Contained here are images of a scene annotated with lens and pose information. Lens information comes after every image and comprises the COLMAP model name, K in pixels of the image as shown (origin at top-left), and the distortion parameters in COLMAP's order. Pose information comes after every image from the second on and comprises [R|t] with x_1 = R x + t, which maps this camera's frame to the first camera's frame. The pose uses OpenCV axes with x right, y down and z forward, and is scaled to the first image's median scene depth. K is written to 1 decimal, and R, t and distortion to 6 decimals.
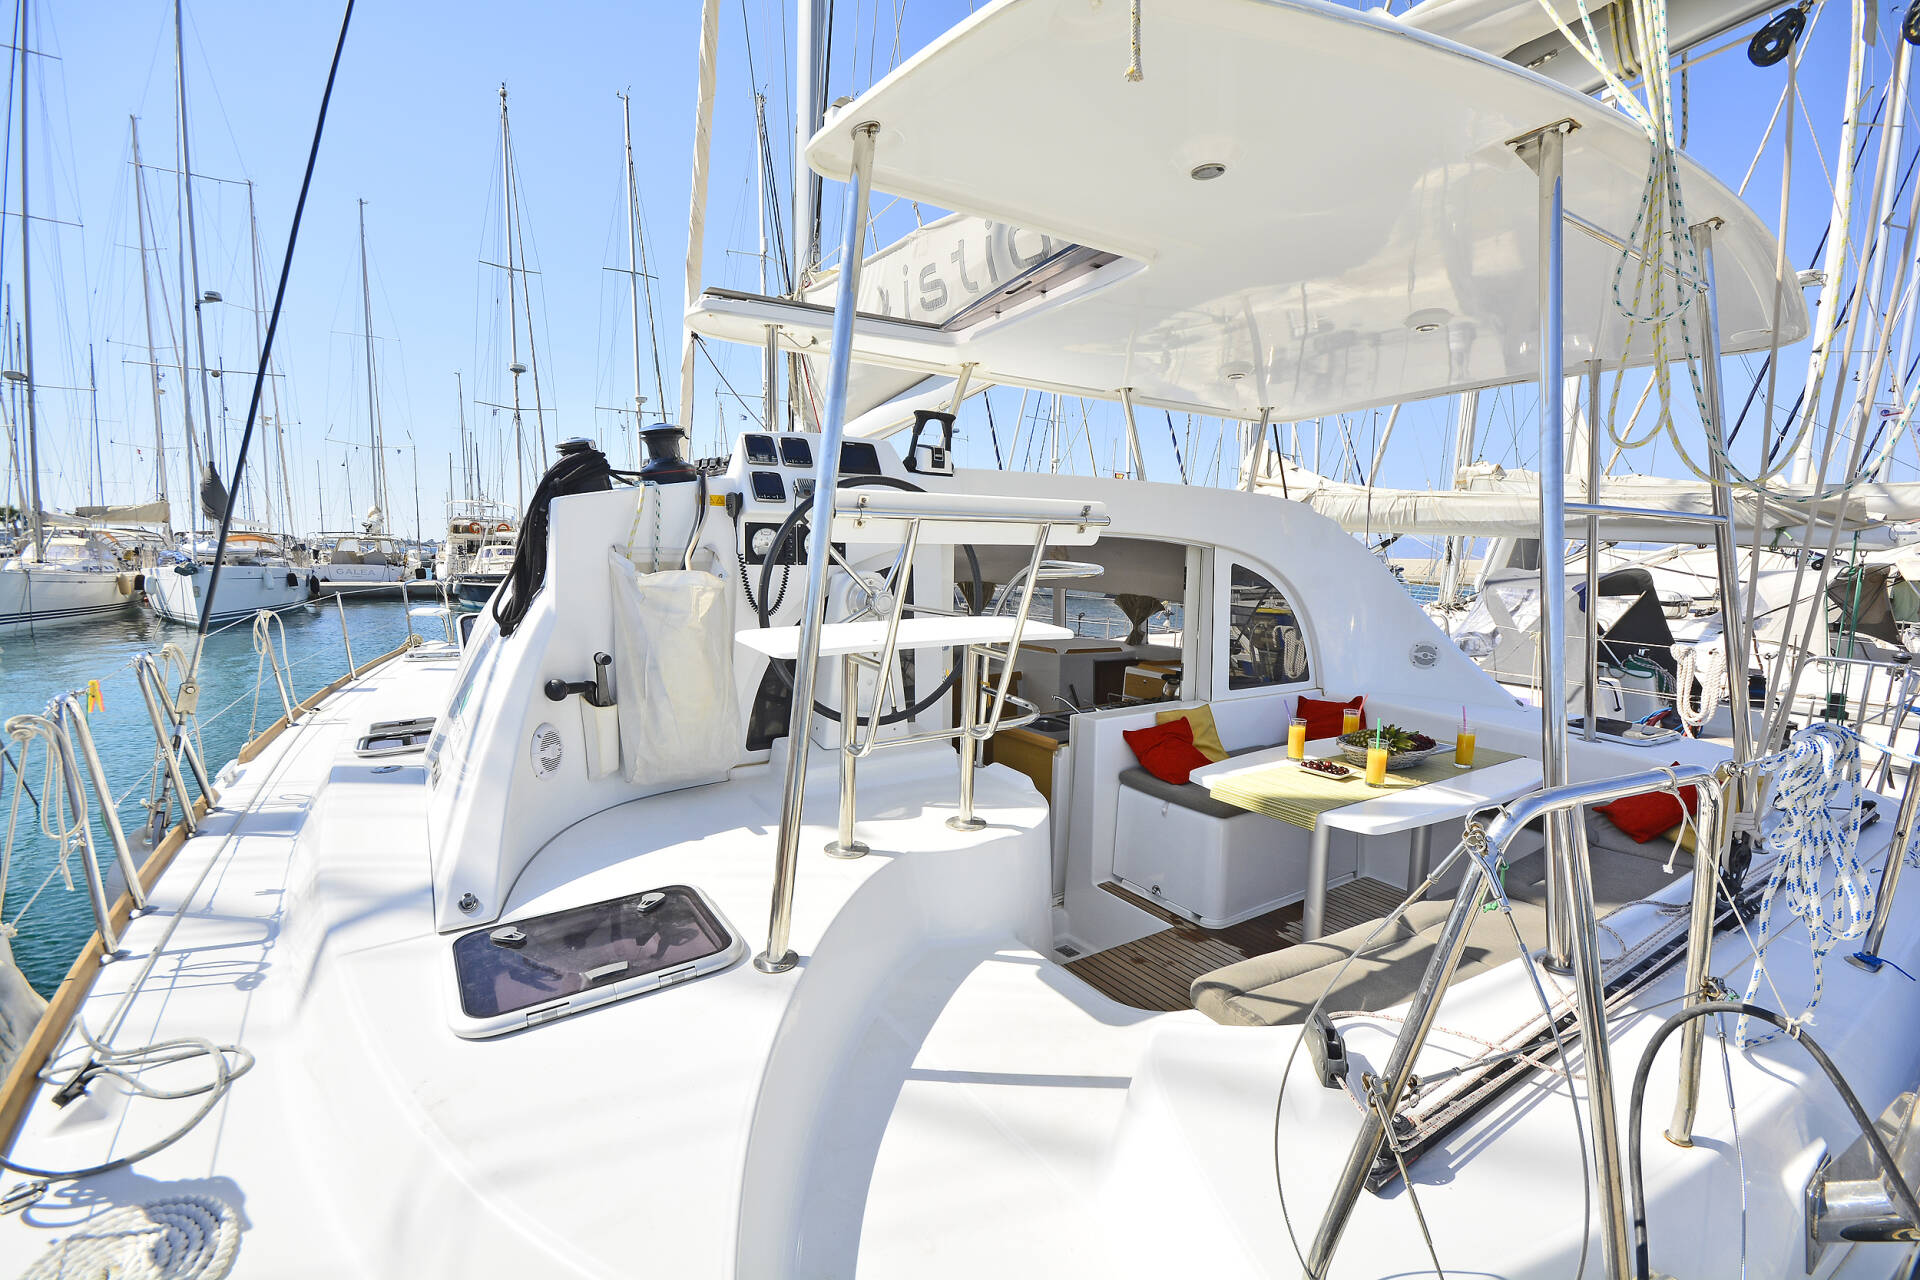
lens RADIAL K [[809.4, 0, 960.0], [0, 809.4, 640.0], [0, 0, 1]] dist [0.003005, 0.000023]
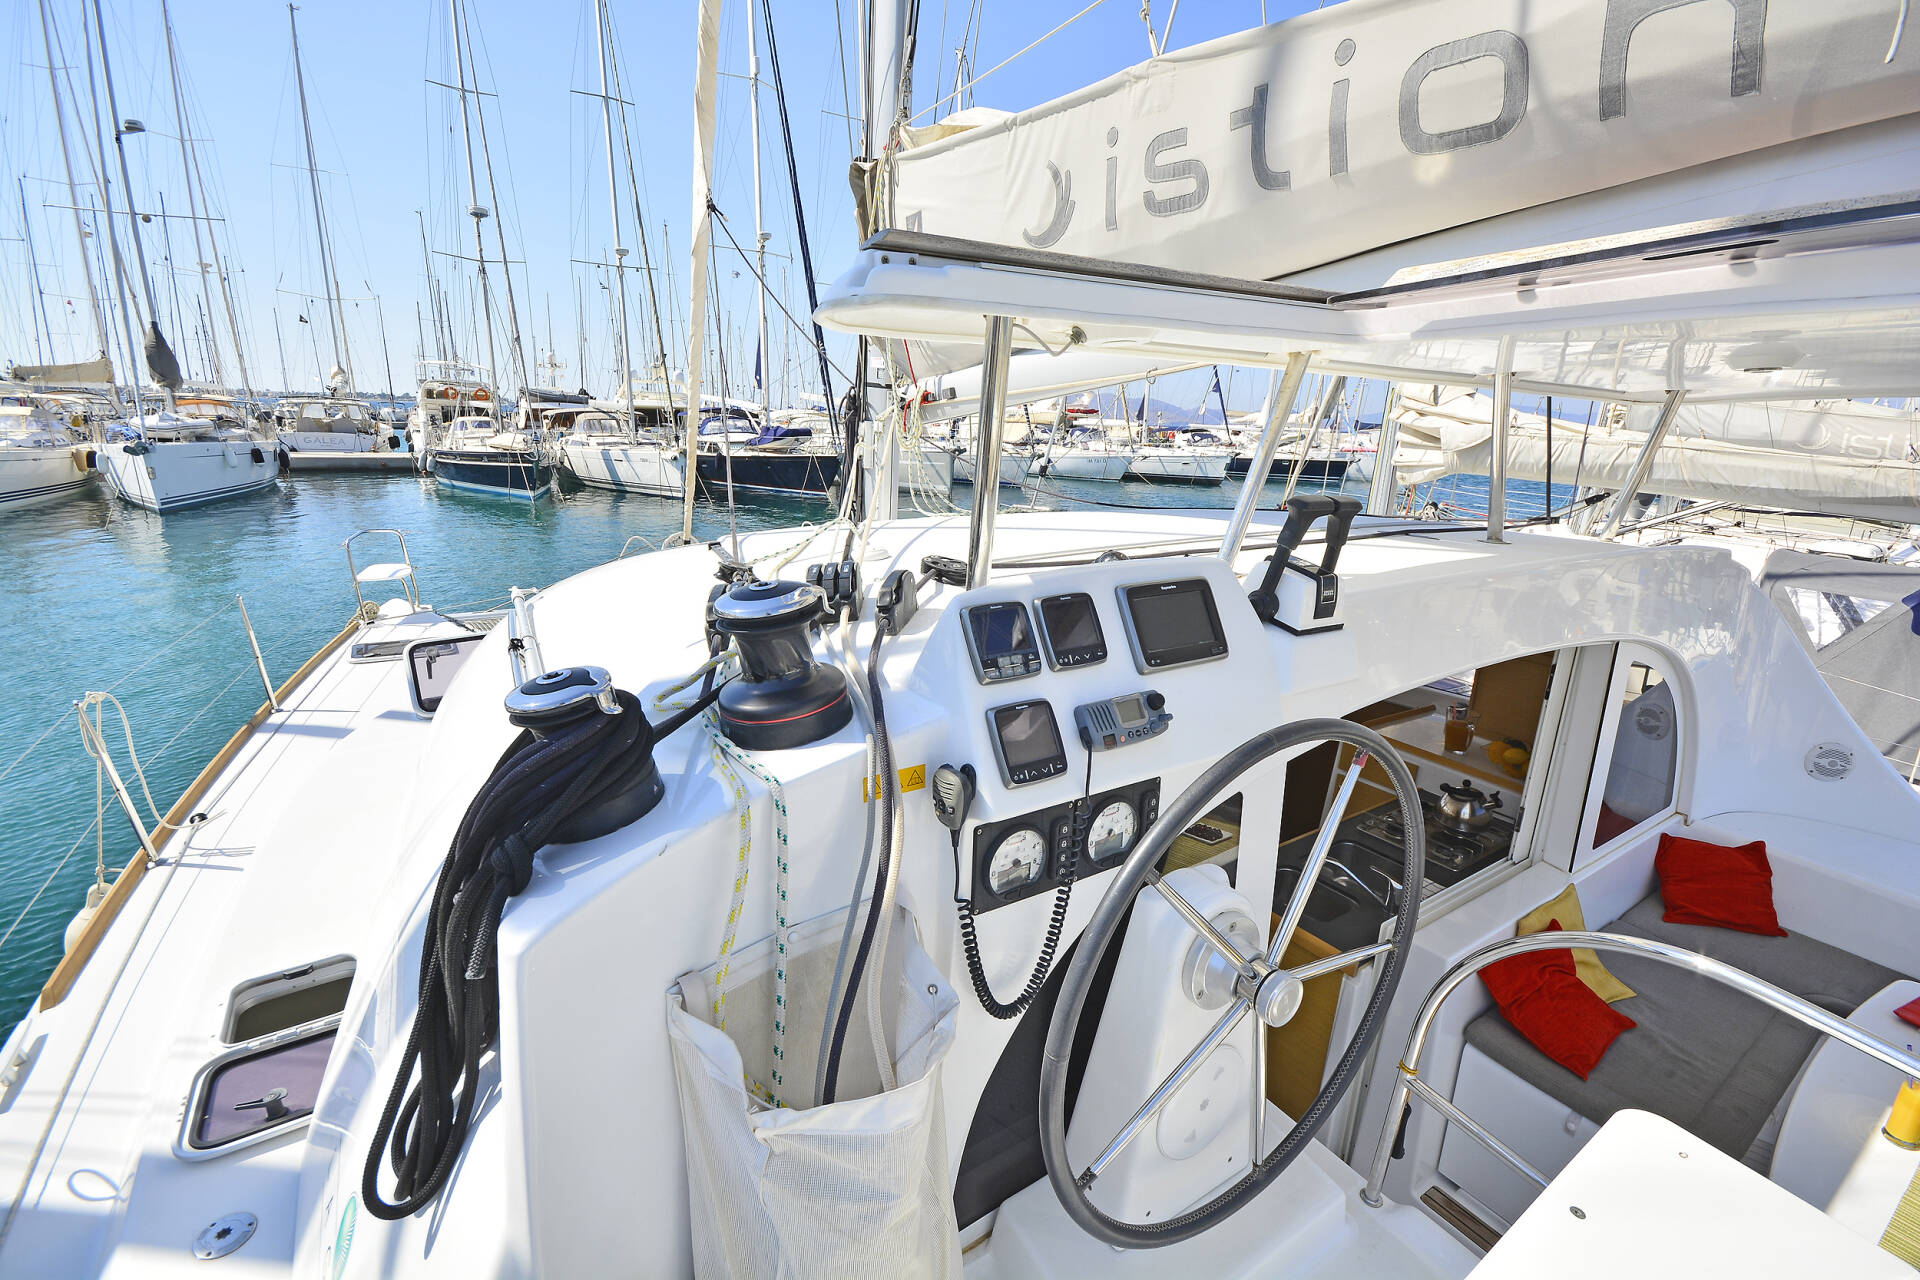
lens RADIAL K [[844.1, 0, 970.8], [0, 844.1, 661.4], [0, 0, 1]] dist [0.001137, -0.007575]
pose [[0.999922, 0.011868, 0.003940, -0.171793], [-0.012347, 0.986890, 0.160923, -0.191602], [-0.001978, -0.160959, 0.986959, 0.363777]]
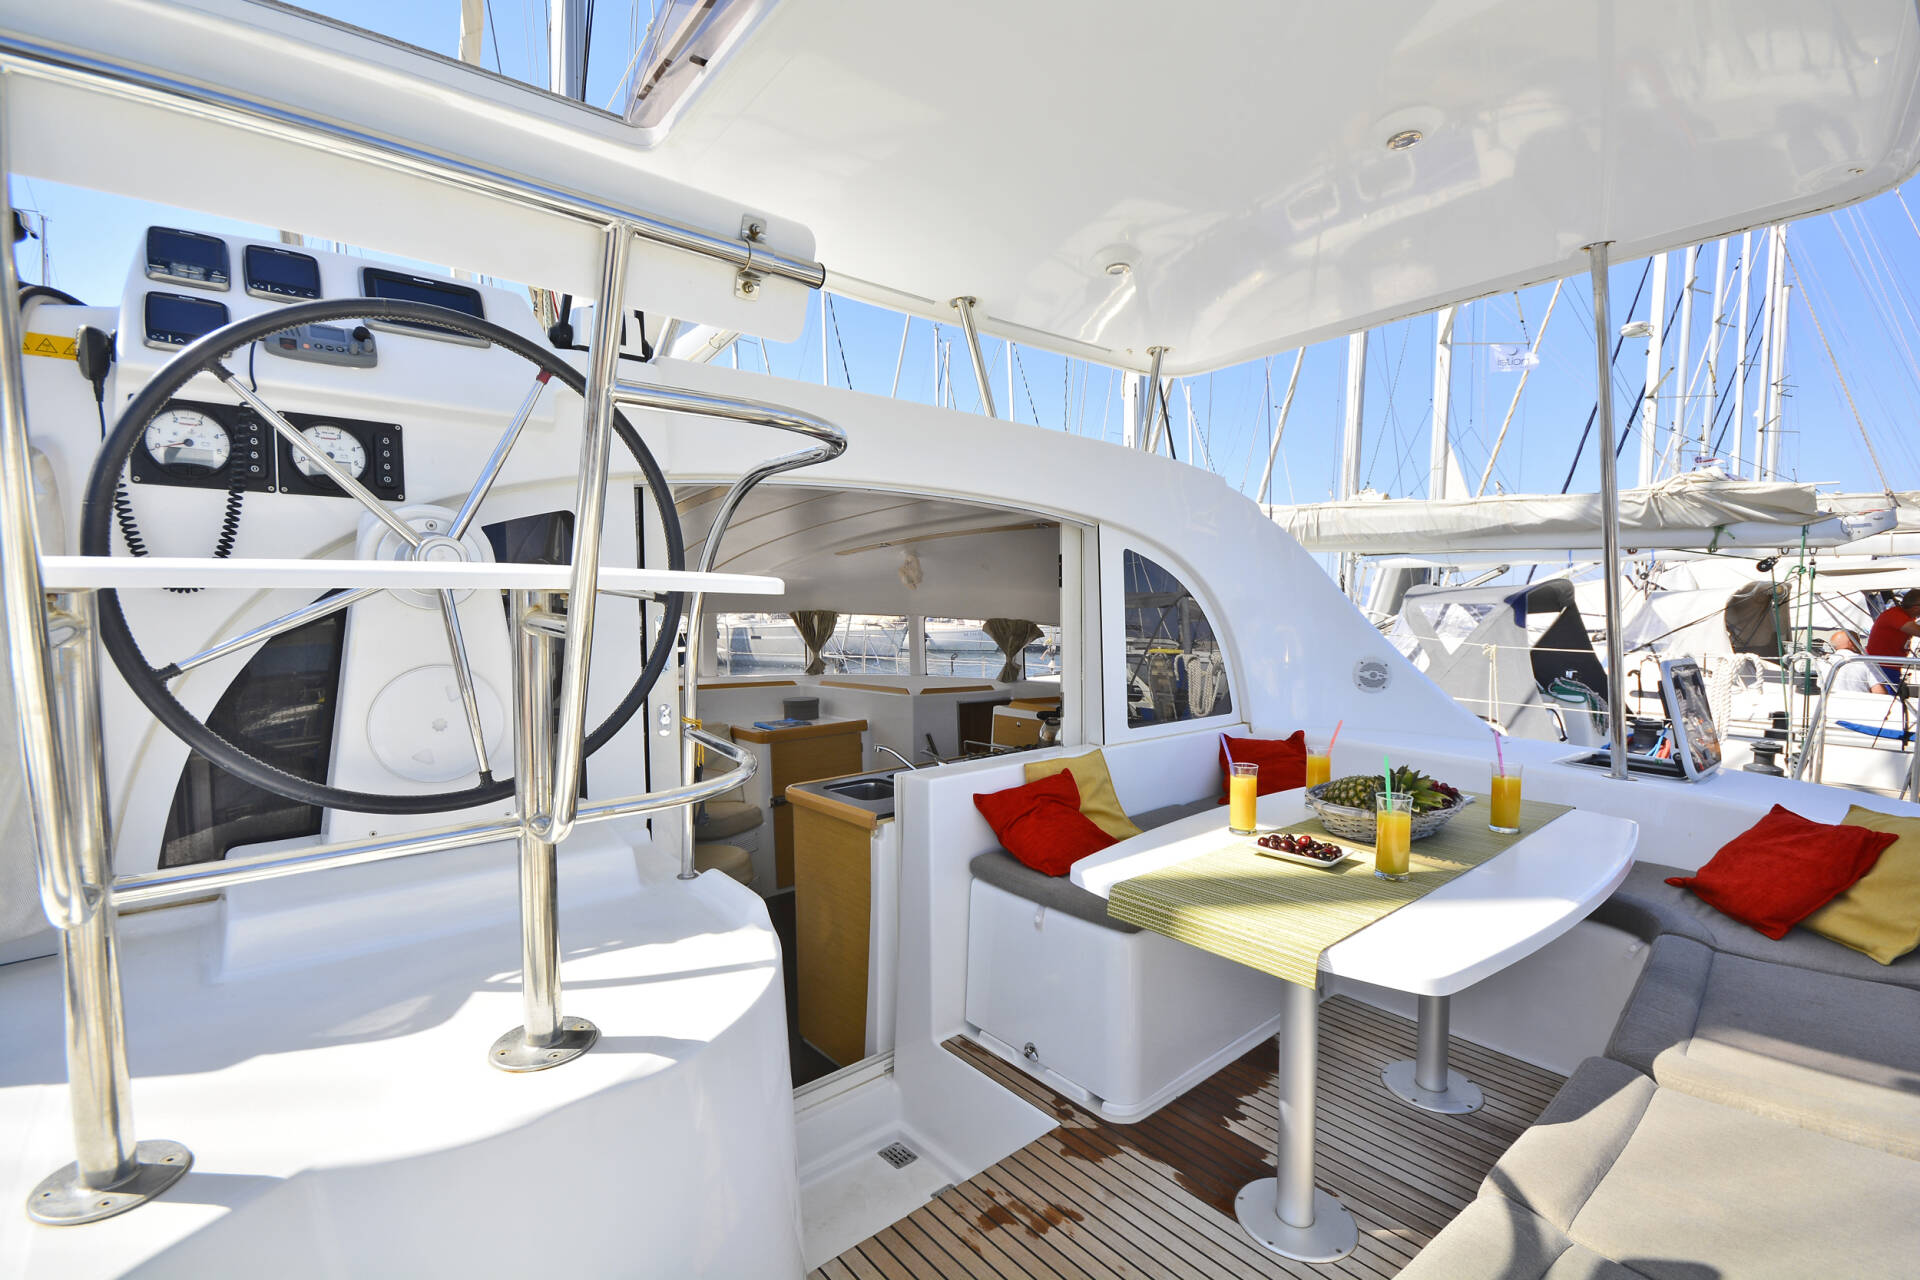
lens RADIAL K [[823.9, 0, 937.3], [0, 823.9, 658.9], [0, 0, 1]] dist [0.000279, 0.000063]
pose [[0.994035, -0.028496, 0.105270, 0.093962], [0.033462, 0.998394, -0.045712, 0.029043], [-0.103798, 0.048962, 0.993393, 0.303794]]
